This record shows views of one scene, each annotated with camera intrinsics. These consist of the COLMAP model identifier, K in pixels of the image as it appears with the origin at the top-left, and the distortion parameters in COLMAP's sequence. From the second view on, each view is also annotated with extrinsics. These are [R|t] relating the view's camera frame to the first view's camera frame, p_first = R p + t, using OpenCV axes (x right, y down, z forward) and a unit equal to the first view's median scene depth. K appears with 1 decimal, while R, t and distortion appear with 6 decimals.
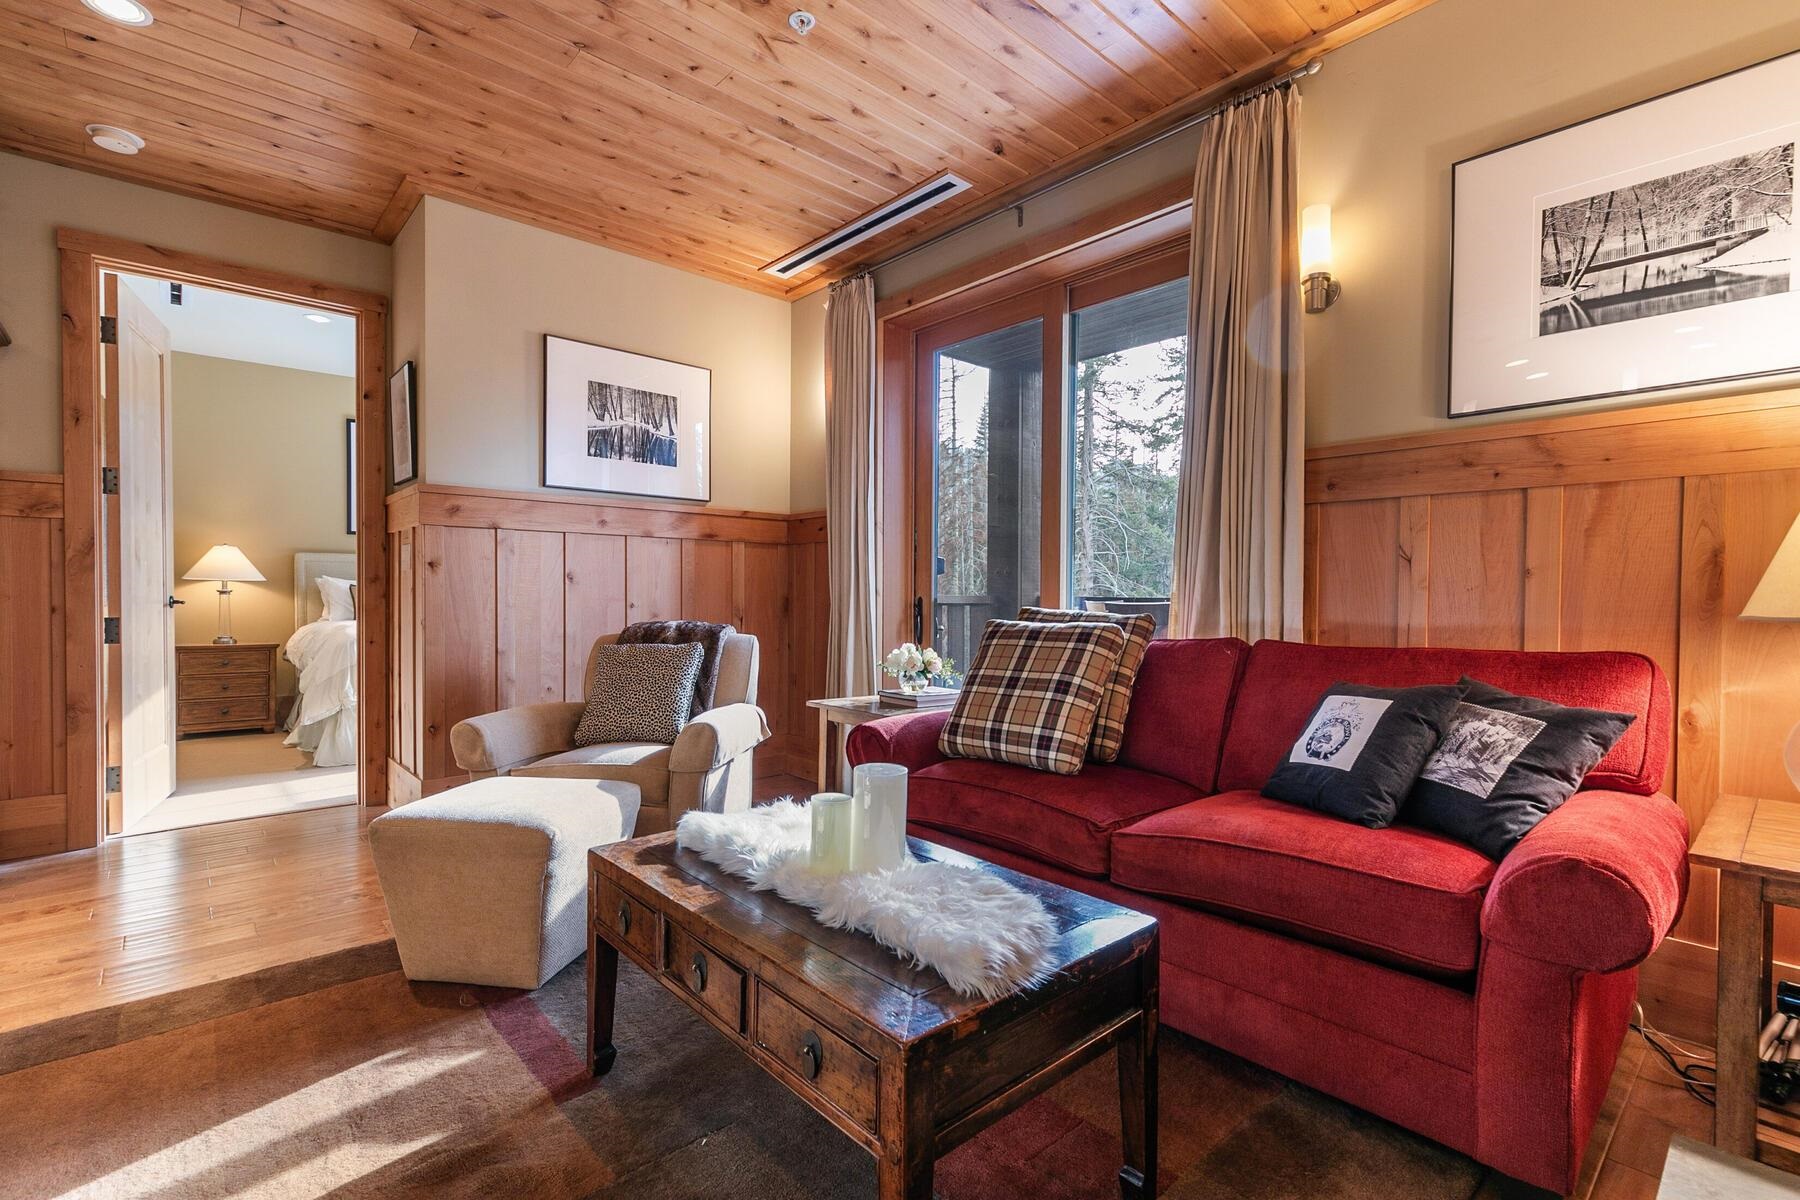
lens RADIAL K [[816.4, 0, 906.7], [0, 816.4, 607.7], [0, 0, 1]] dist [0.001655, 0.000320]
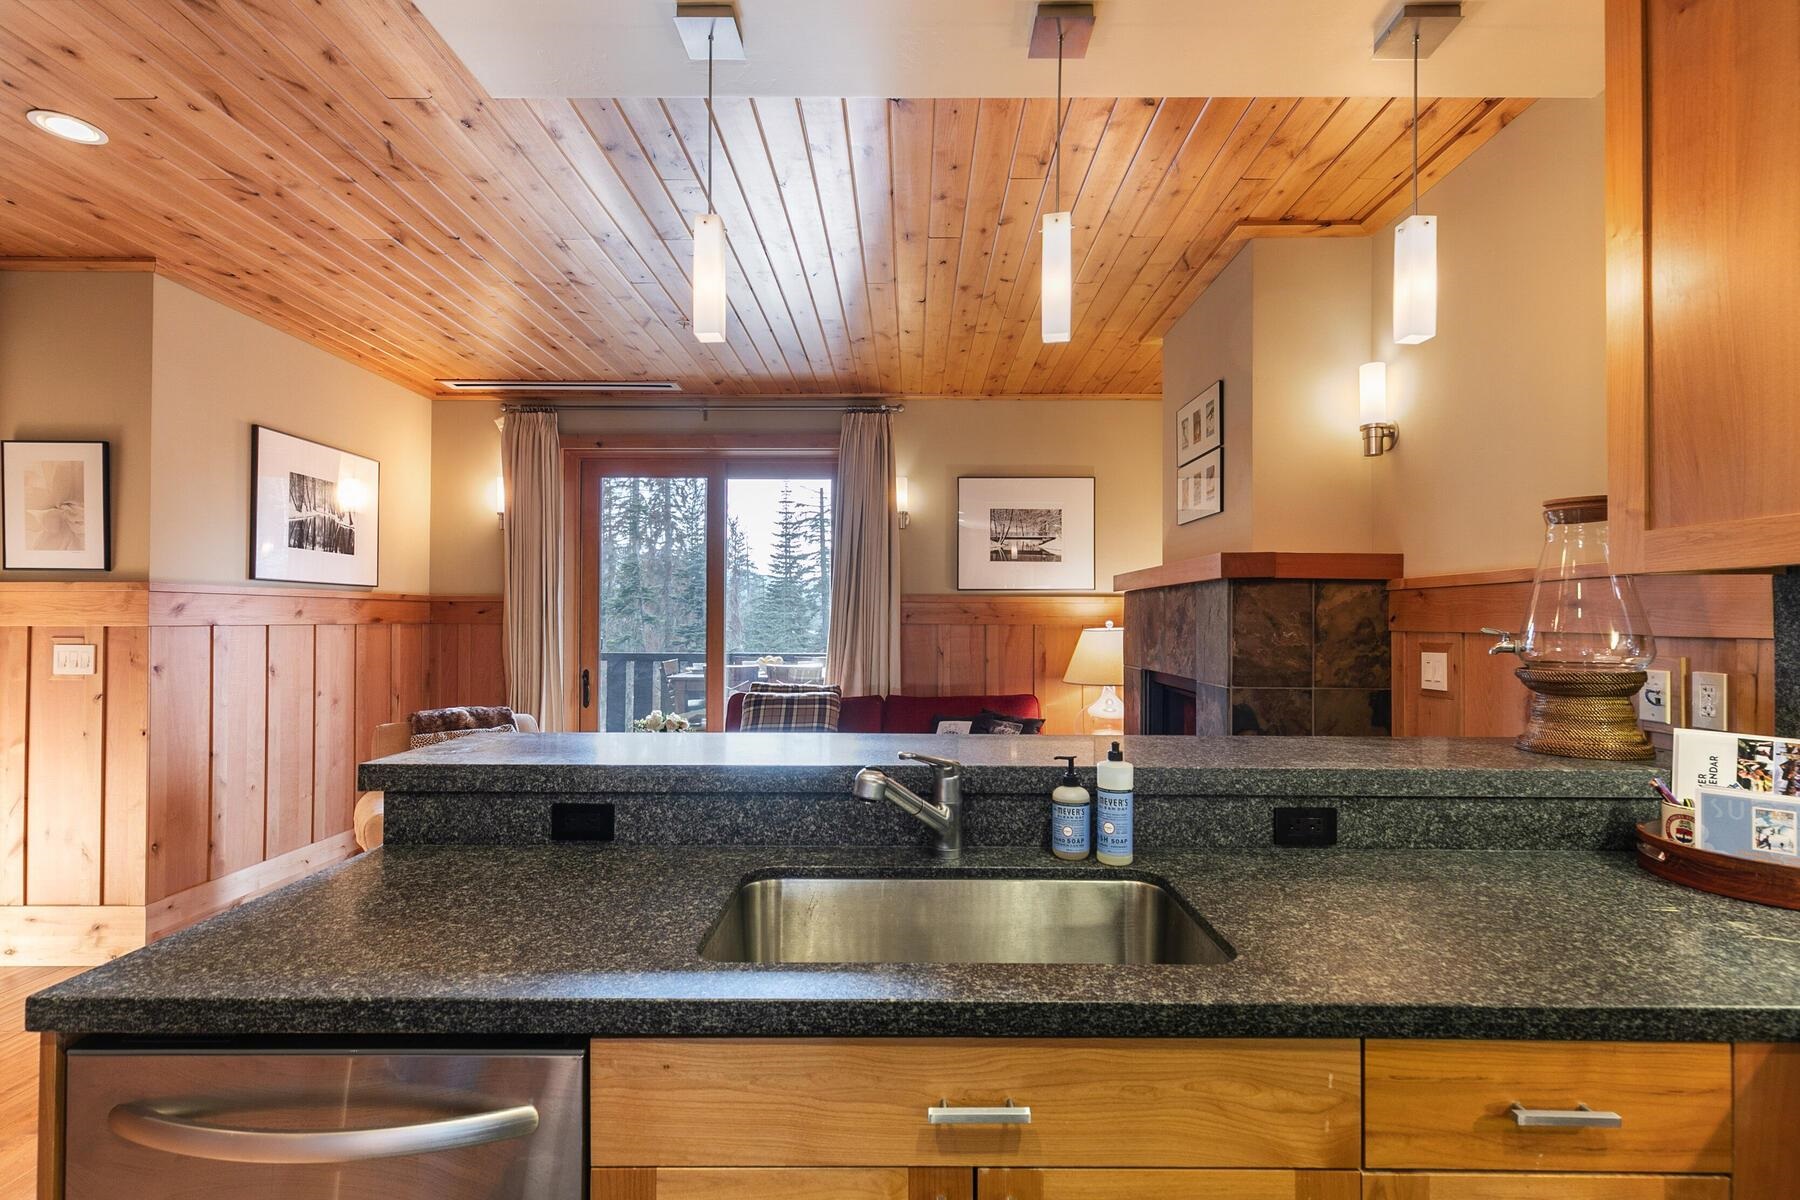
lens RADIAL K [[816.4, 0, 906.7], [0, 816.4, 607.7], [0, 0, 1]] dist [0.001655, 0.000320]
pose [[0.675519, 0.005578, 0.737321, -0.636445], [0.012507, 0.999741, -0.019022, -0.086337], [-0.737236, 0.022072, 0.675275, -0.235418]]
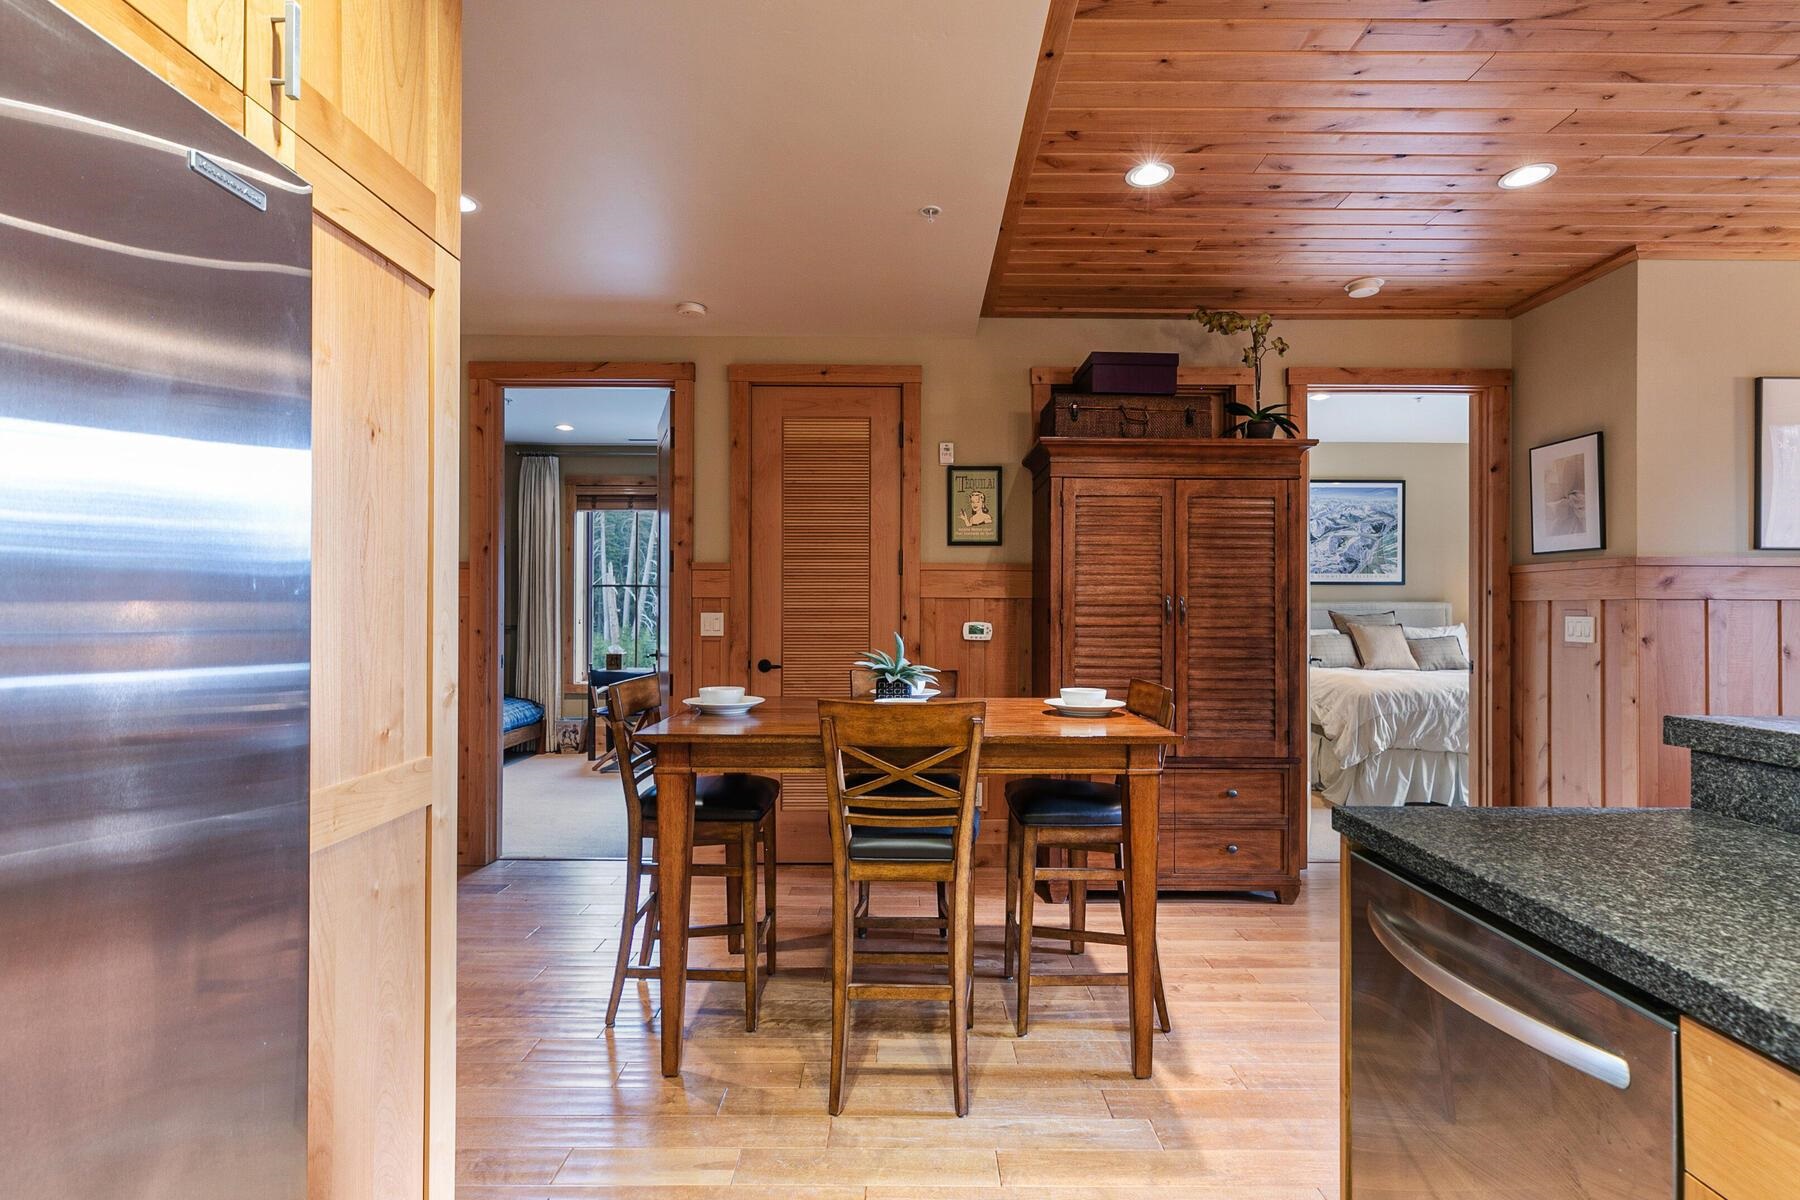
lens RADIAL K [[842.0, 0, 904.3], [0, 842.0, 609.5], [0, 0, 1]] dist [-0.000720, -0.000164]
pose [[0.735863, -0.001517, -0.677129, -0.508409], [-0.013084, 0.999779, -0.016459, -0.056412], [0.677004, 0.020972, 0.735681, -0.292213]]
